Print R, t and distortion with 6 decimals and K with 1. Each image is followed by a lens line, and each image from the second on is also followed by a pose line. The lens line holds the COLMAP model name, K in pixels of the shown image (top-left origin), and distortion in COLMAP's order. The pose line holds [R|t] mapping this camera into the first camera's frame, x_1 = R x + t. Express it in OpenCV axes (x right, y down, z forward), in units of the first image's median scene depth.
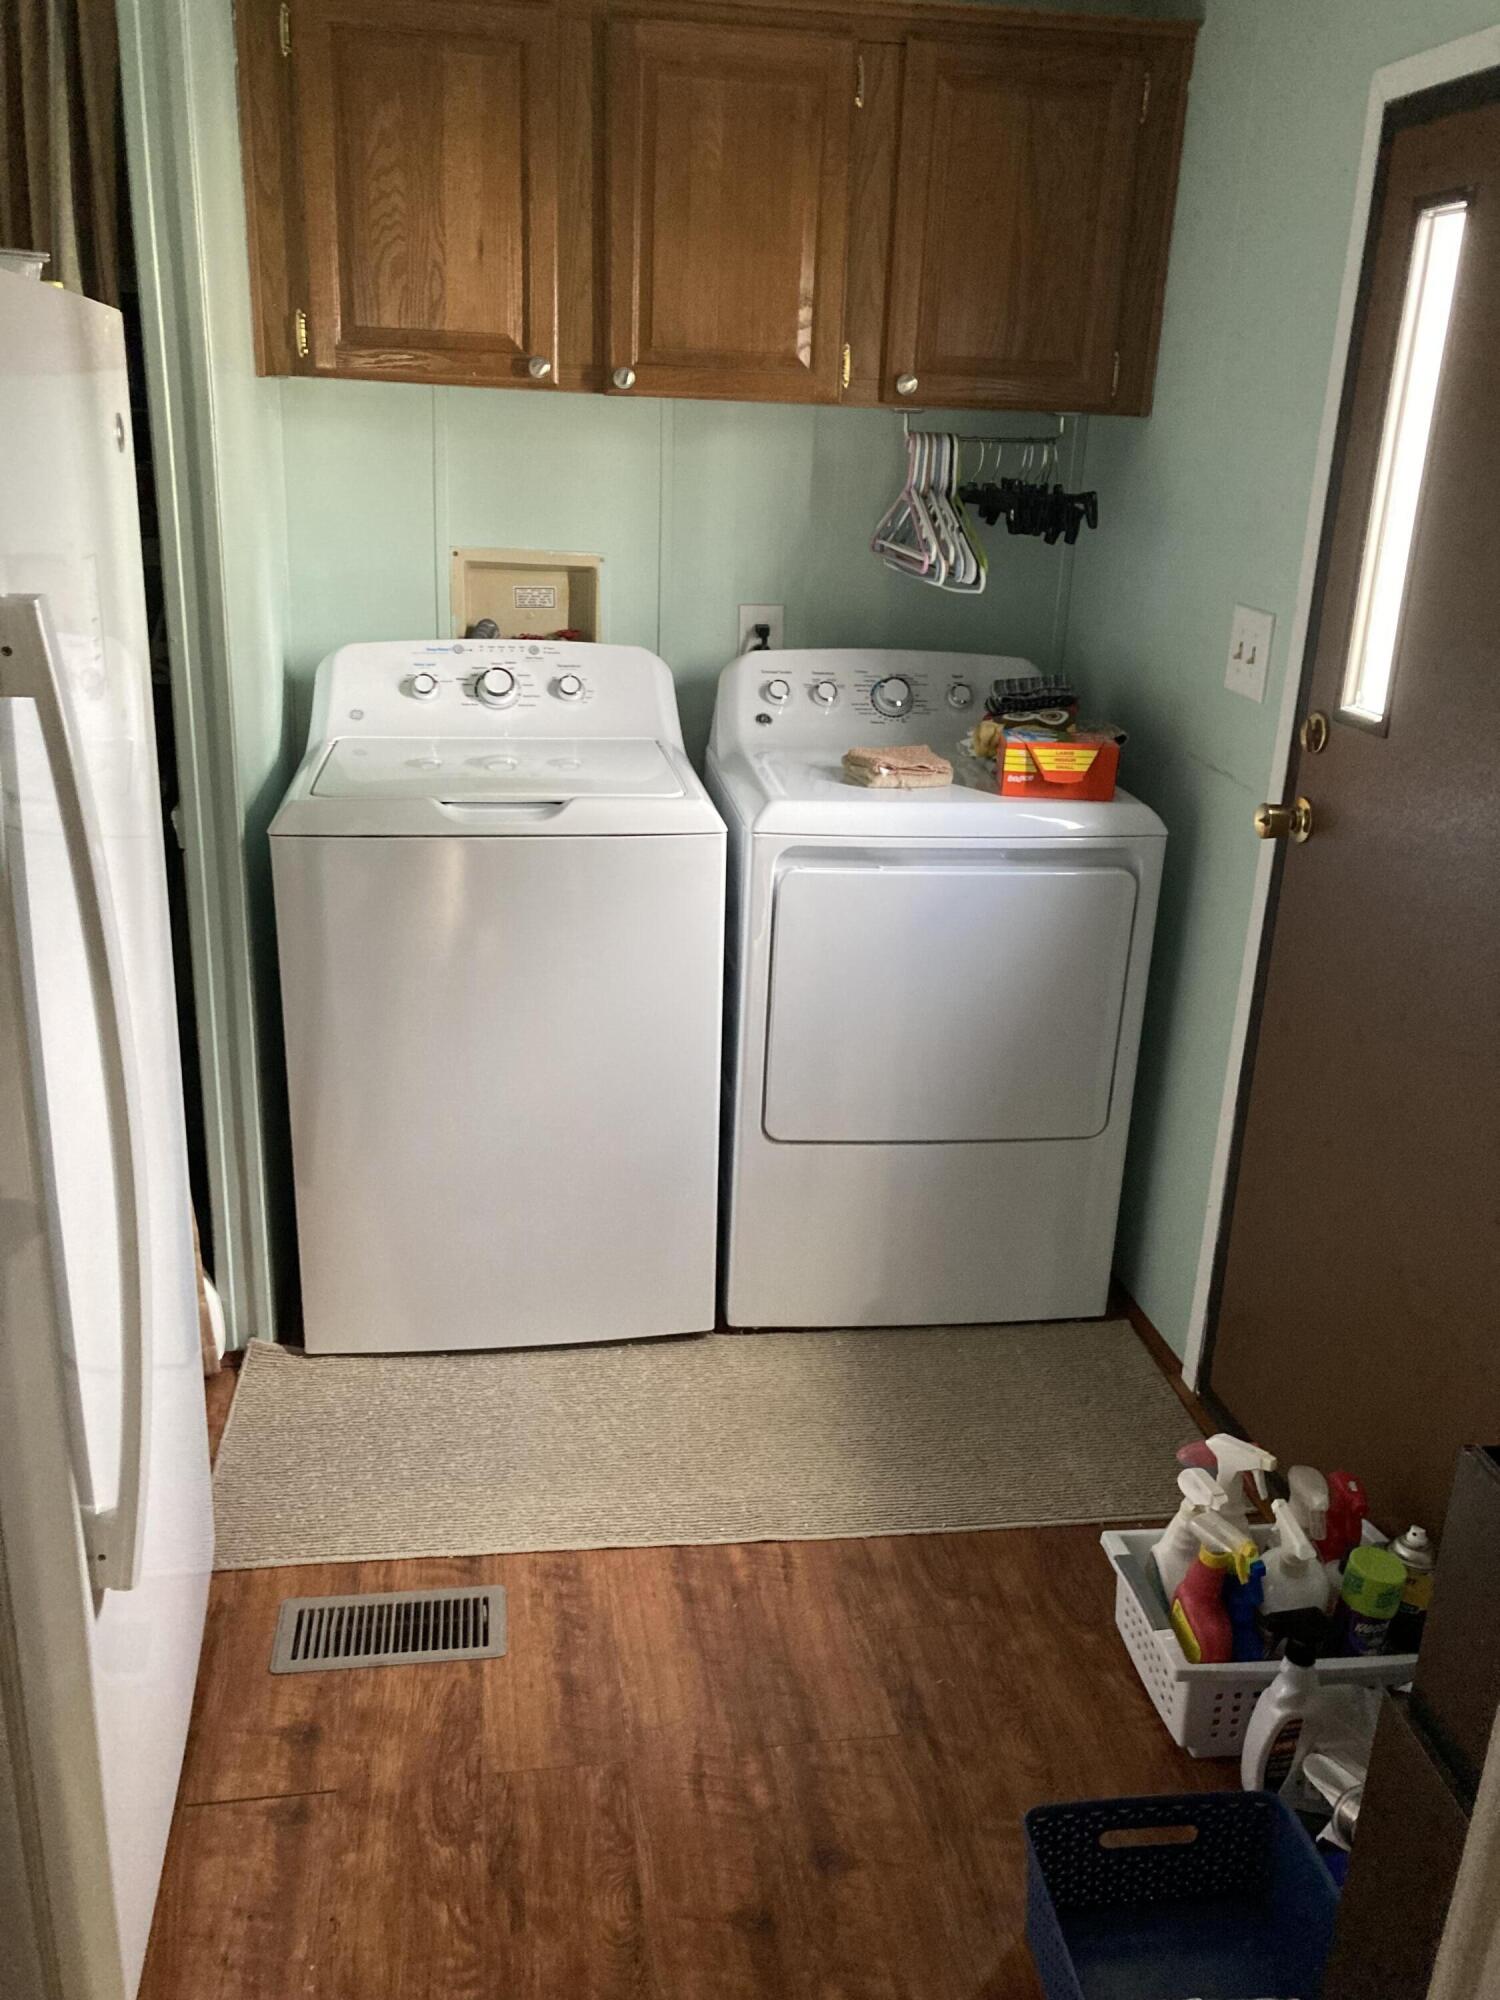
lens RADIAL K [[1647.9, 0, 749.2], [0, 1647.9, 997.6], [0, 0, 1]] dist [-0.008500, -0.000575]
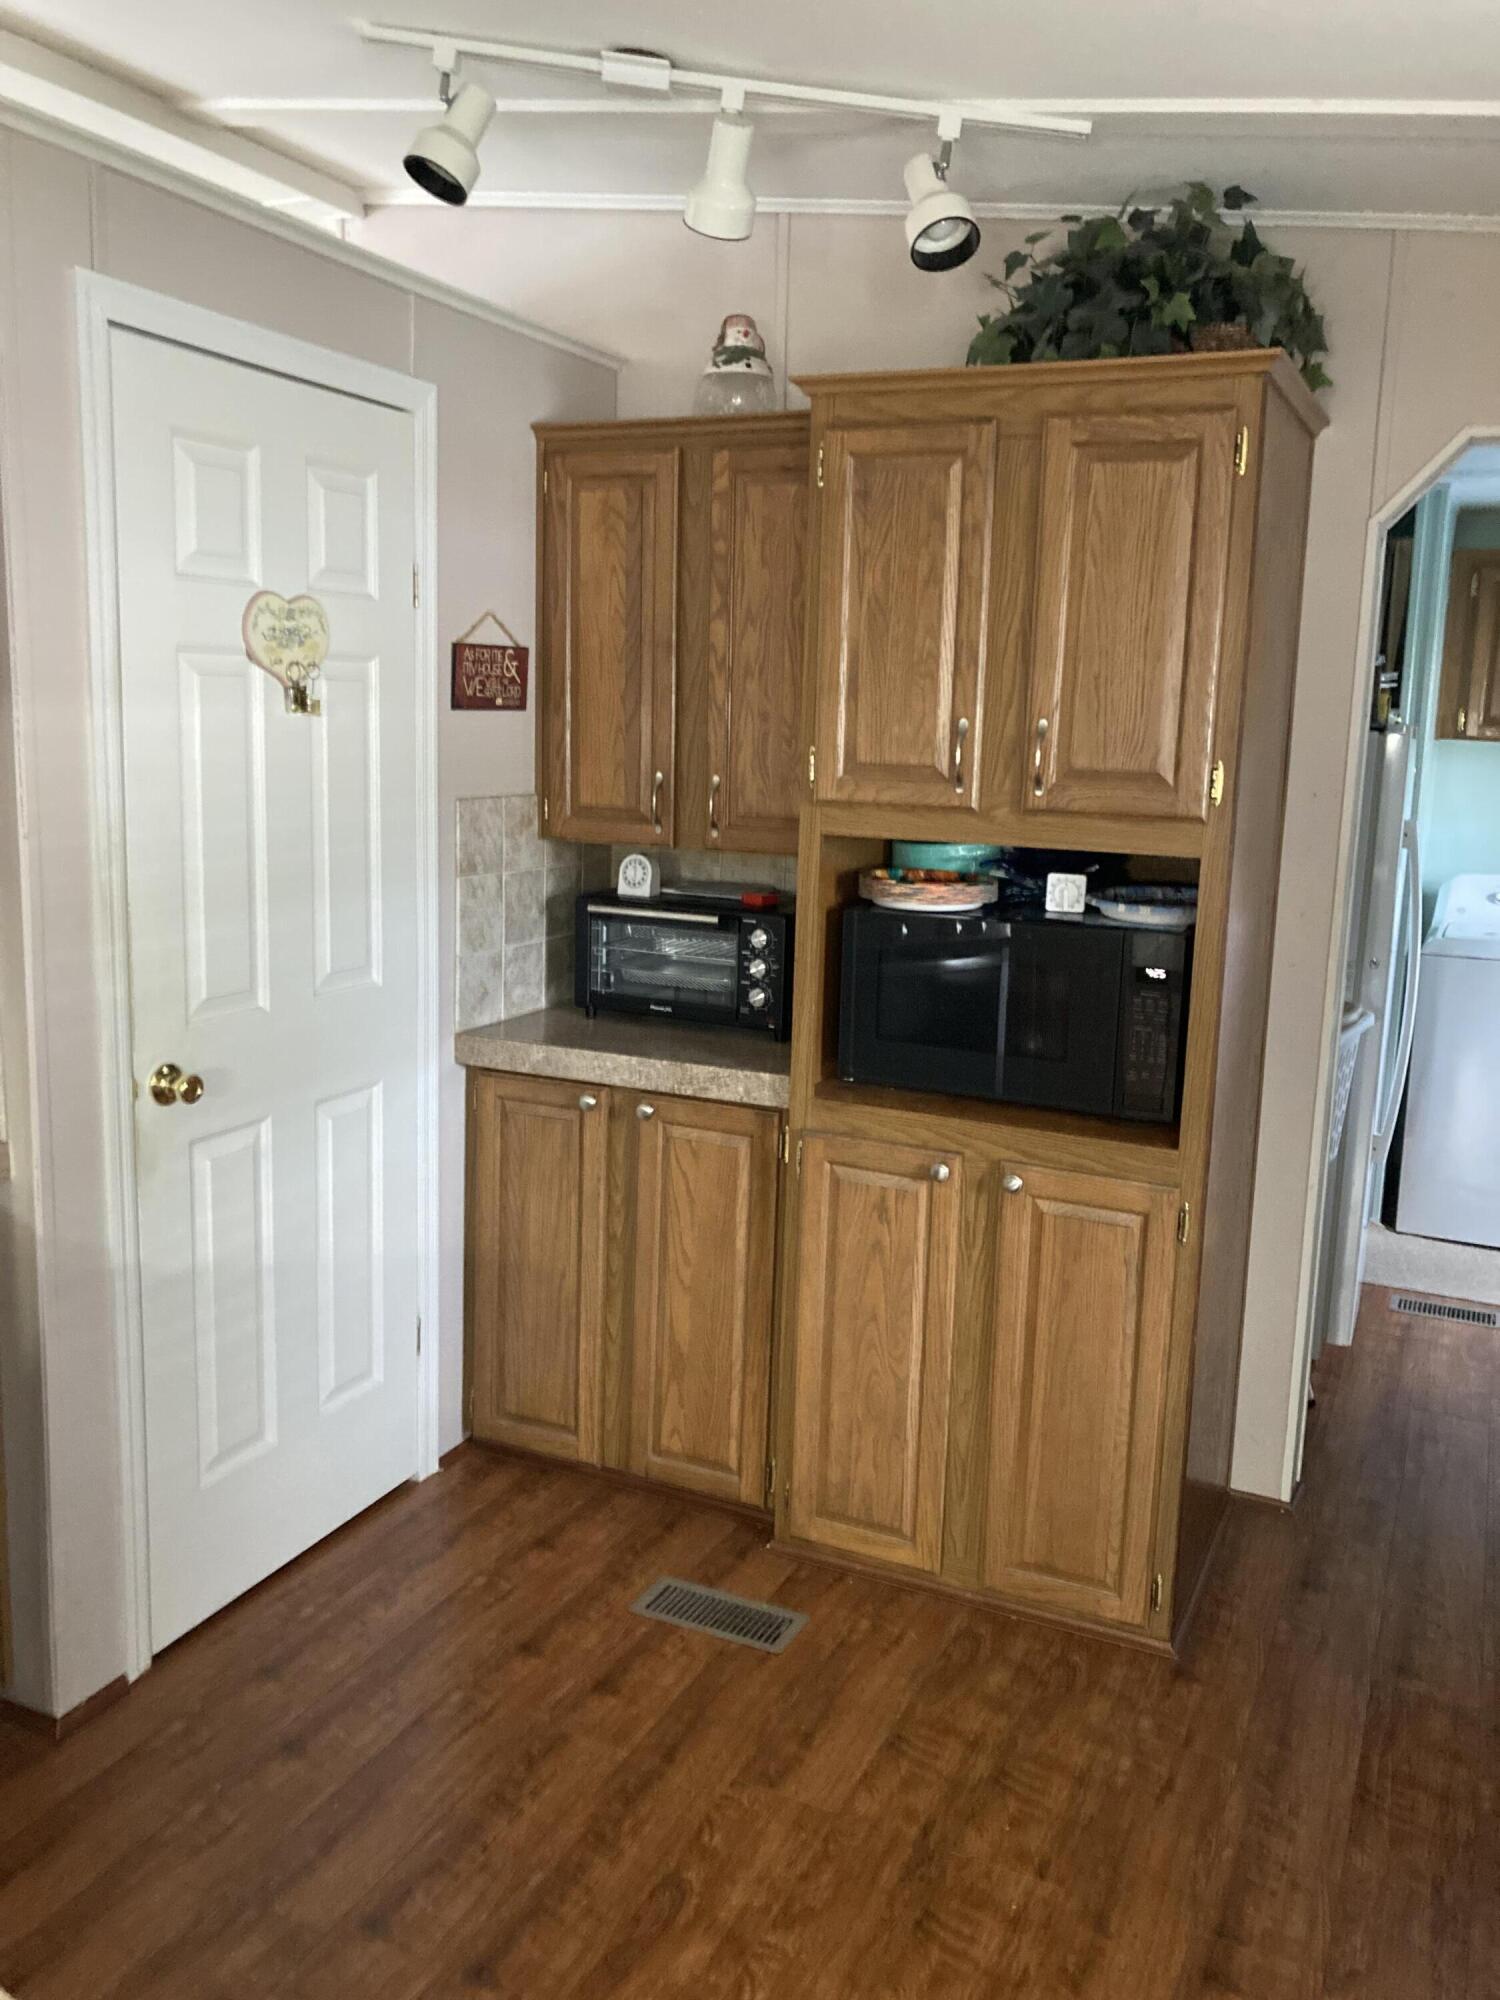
lens RADIAL K [[1647.9, 0, 751.3], [0, 1647.9, 998.1], [0, 0, 1]] dist [-0.008500, -0.000575]
pose [[0.836441, 0.076610, -0.542676, 0.121477], [-0.179258, 0.973962, -0.138800, 0.366004], [0.517912, 0.213377, 0.828394, -1.052174]]
